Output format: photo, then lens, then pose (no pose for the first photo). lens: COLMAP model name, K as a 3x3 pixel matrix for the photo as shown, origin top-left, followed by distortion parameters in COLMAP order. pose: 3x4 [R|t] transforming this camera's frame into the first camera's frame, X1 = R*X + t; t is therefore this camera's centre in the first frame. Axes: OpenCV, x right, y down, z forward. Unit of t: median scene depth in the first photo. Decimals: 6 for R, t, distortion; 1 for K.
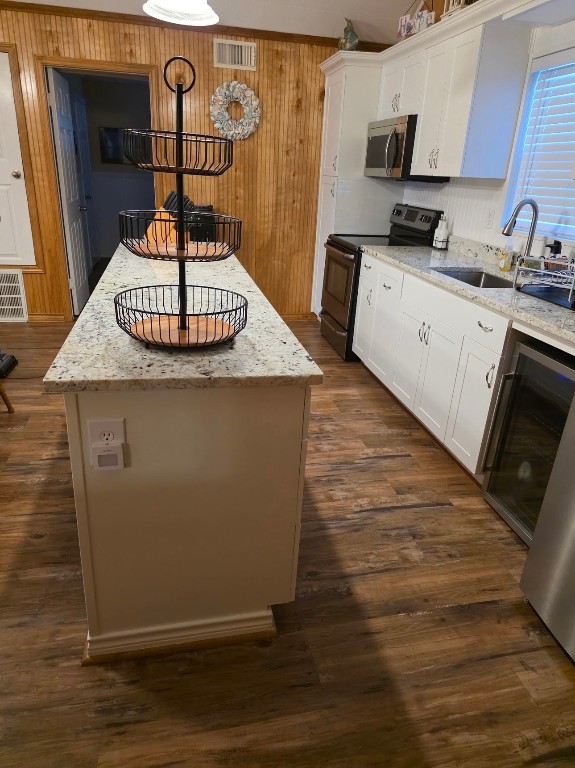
lens RADIAL K [[523.4, 0, 286.0], [0, 523.4, 388.8], [0, 0, 1]] dist [0.022243, -0.003668]
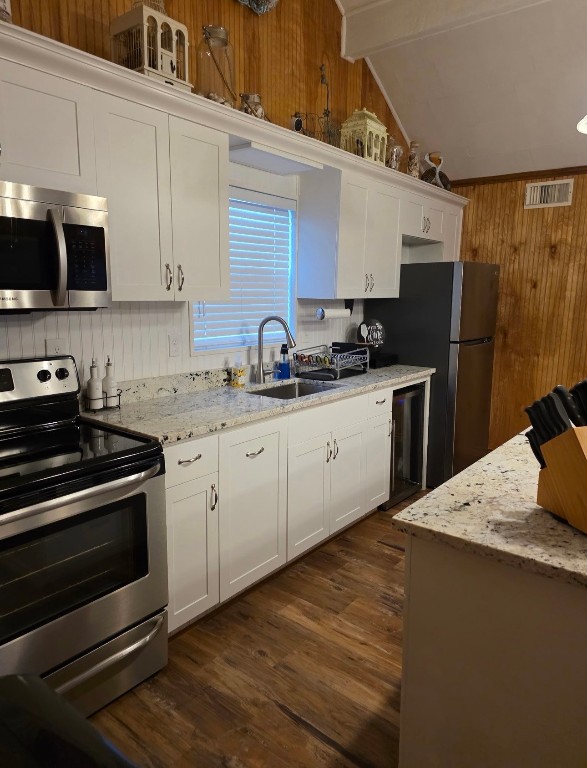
lens RADIAL K [[534.3, 0, 296.3], [0, 534.3, 383.5], [0, 0, 1]] dist [0.051633, 0.002634]
pose [[-0.640234, -0.180587, 0.746652, -0.391643], [0.258040, 0.864940, 0.430458, -0.624618], [-0.723544, 0.468260, -0.507165, 1.411527]]
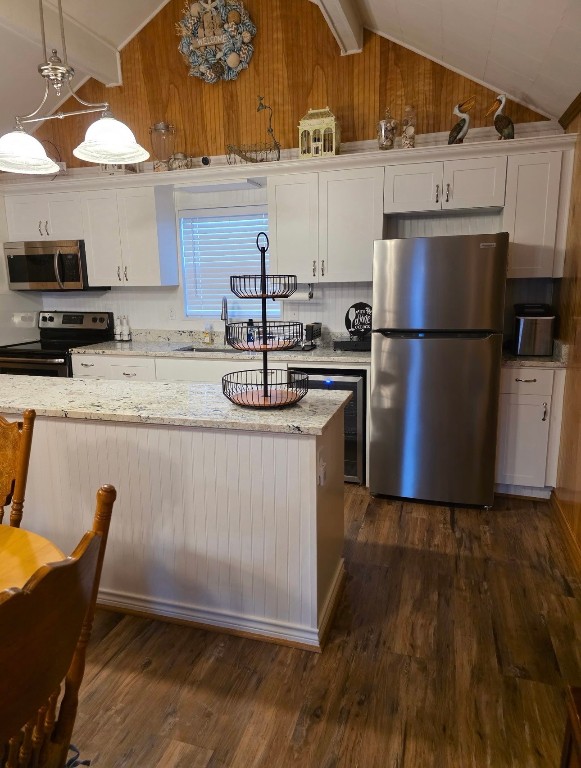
lens RADIAL K [[521.3, 0, 290.6], [0, 521.3, 383.1], [0, 0, 1]] dist [0.046218, -0.000940]
pose [[0.483264, -0.229225, 0.844933, -0.714252], [0.373421, 0.926888, 0.037878, -0.093563], [-0.791841, 0.297210, 0.533529, 0.080660]]
